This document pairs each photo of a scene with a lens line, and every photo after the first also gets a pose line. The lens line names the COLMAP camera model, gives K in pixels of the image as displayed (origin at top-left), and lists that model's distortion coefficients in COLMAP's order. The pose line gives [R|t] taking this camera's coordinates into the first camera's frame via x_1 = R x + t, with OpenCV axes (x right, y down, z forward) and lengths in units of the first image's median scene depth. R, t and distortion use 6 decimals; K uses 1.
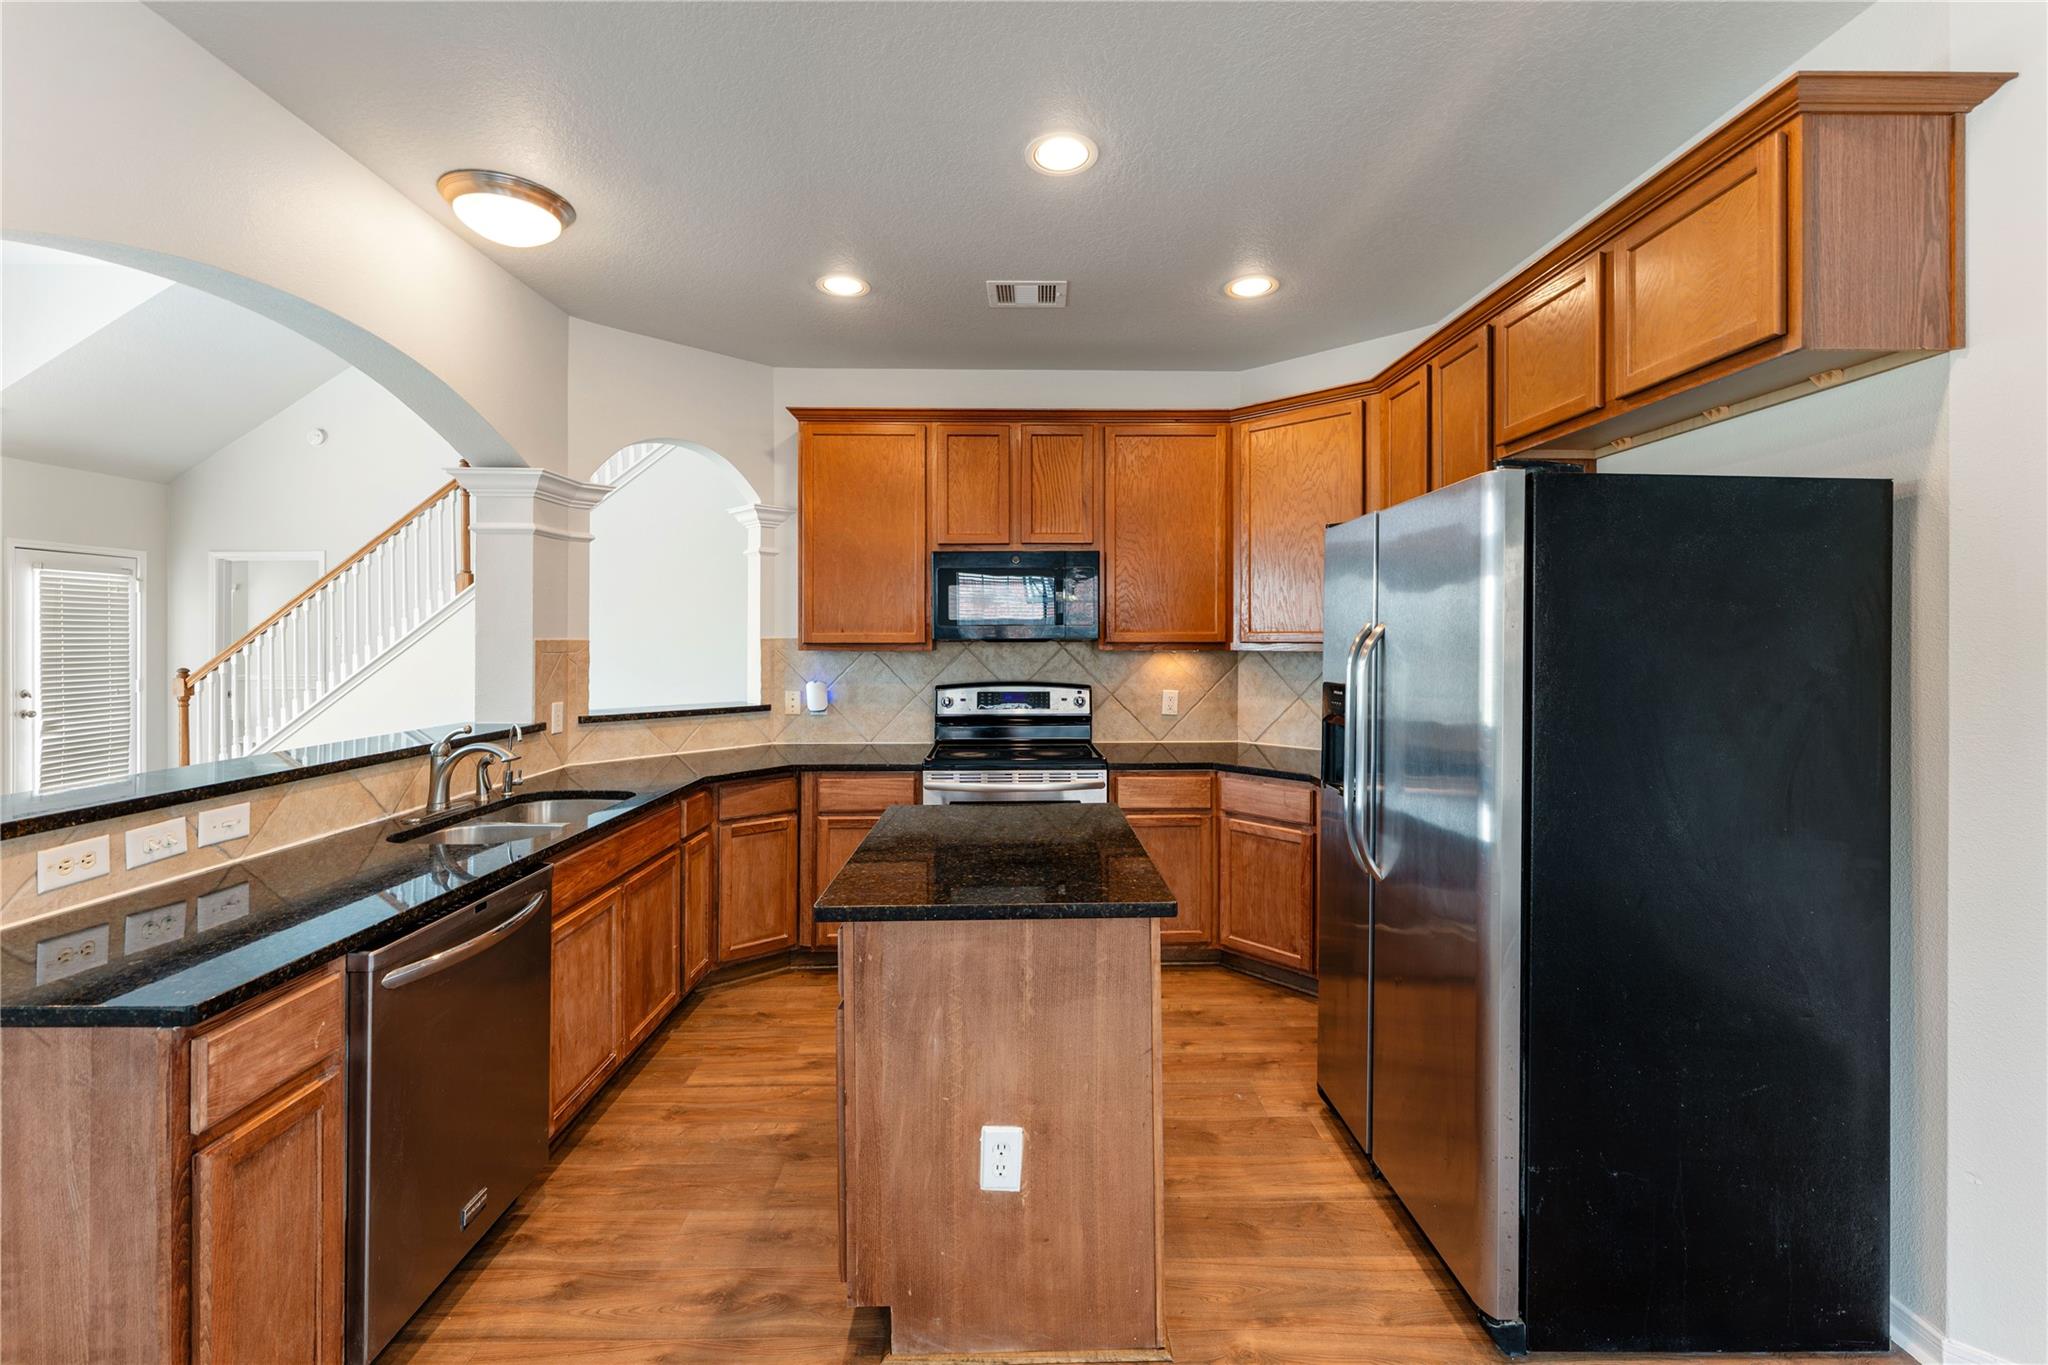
lens RADIAL K [[835.0, 0, 1019.3], [0, 835.0, 638.3], [0, 0, 1]] dist [-0.000981, 0.000166]
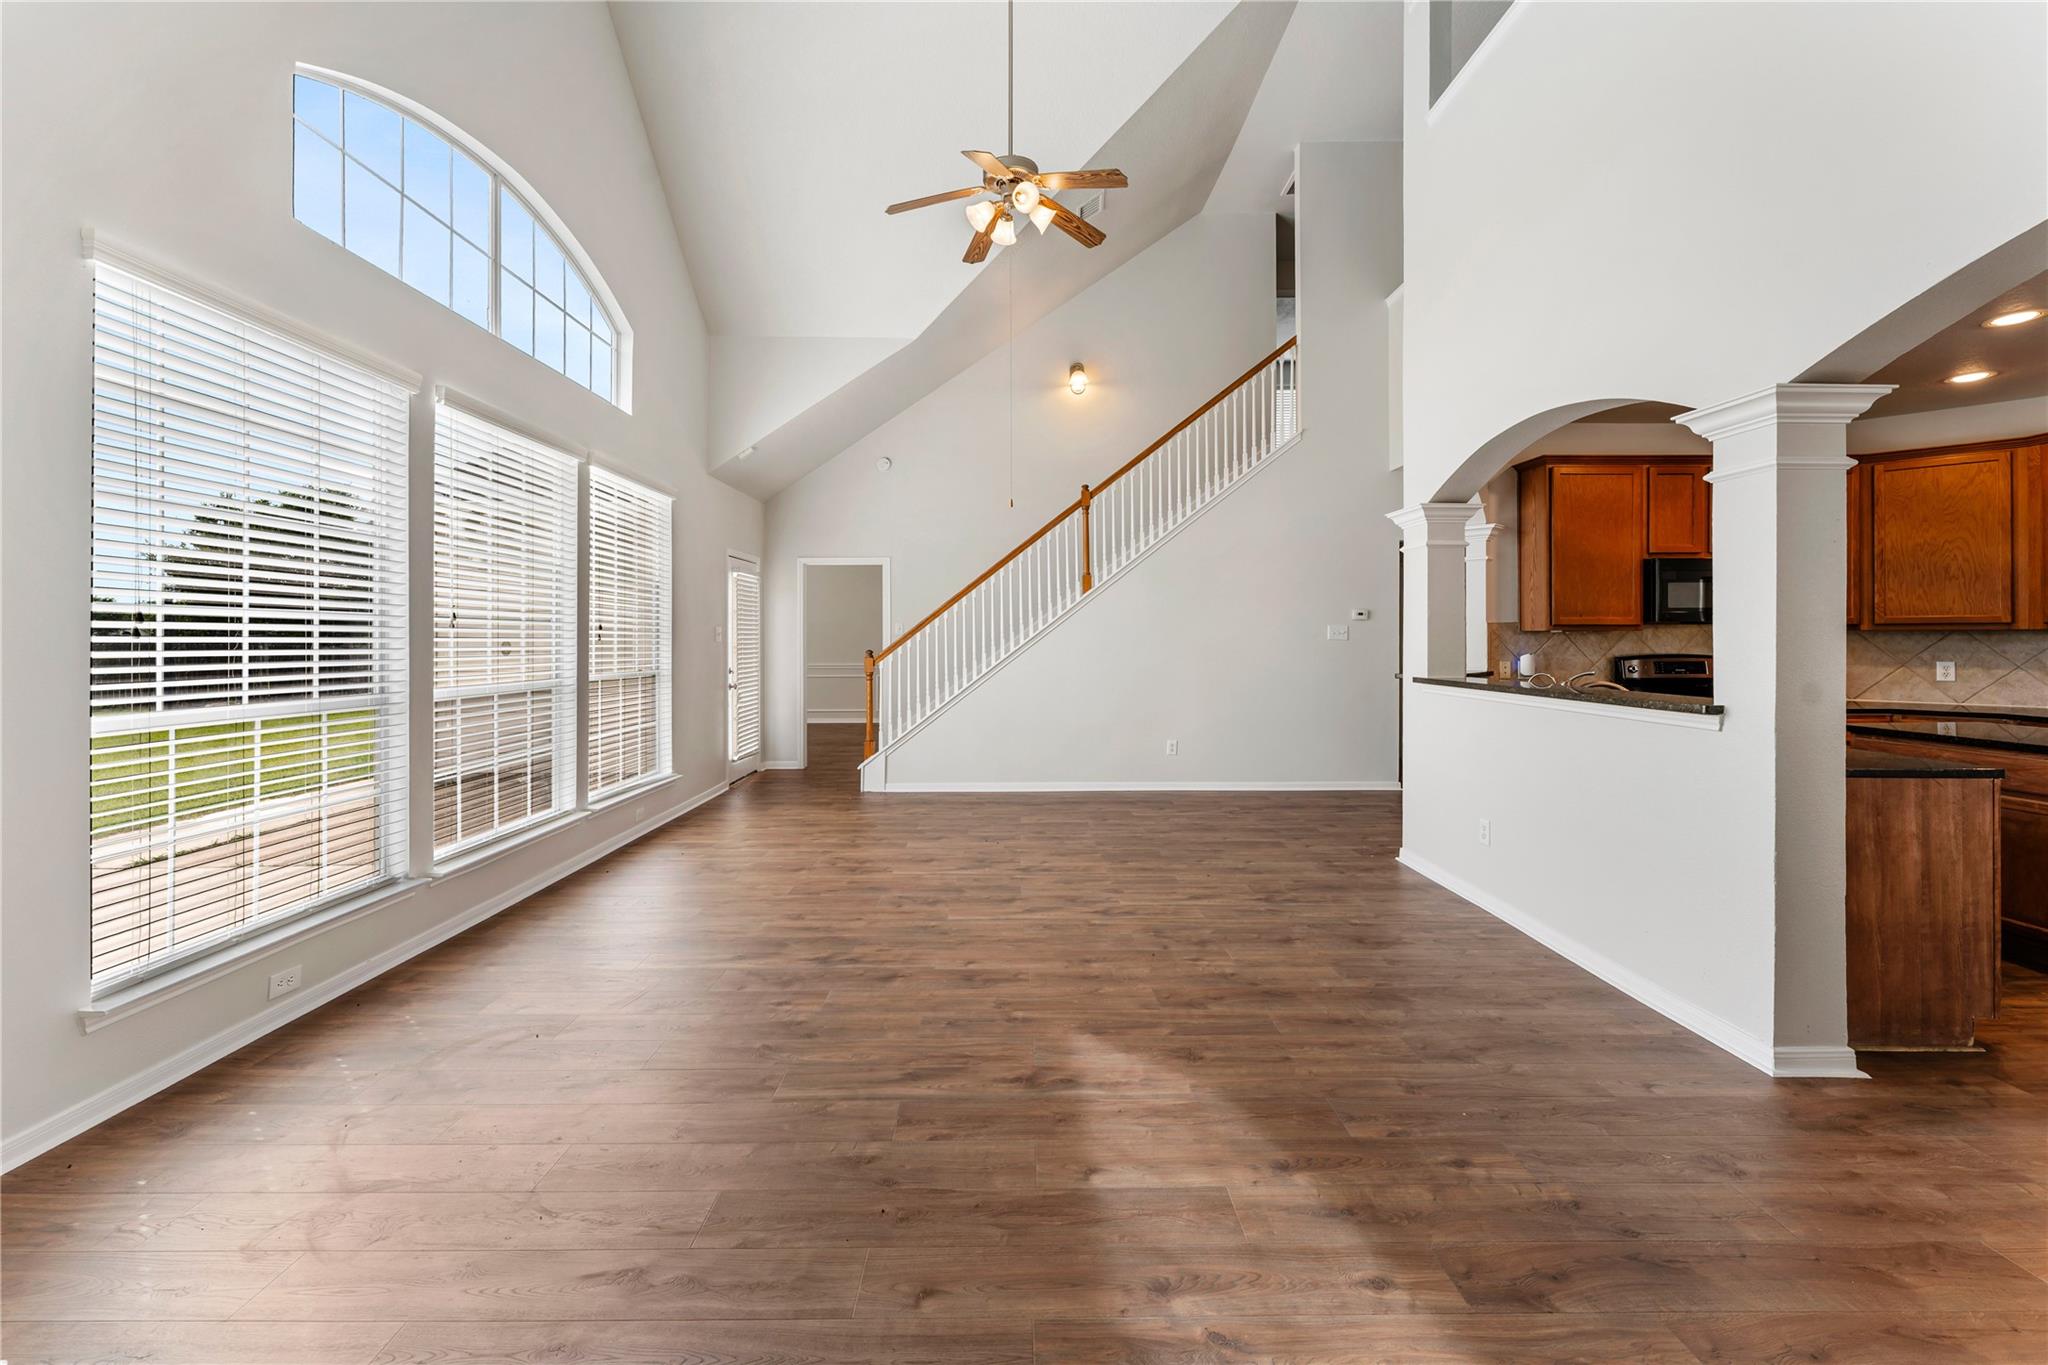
lens RADIAL K [[835.0, 0, 1013.0], [0, 835.0, 632.4], [0, 0, 1]] dist [-0.000981, 0.000166]
pose [[0.999708, -0.000471, -0.024157, -2.189598], [0.000298, 0.999974, -0.007147, 0.054444], [0.024160, 0.007138, 0.999683, -0.792407]]
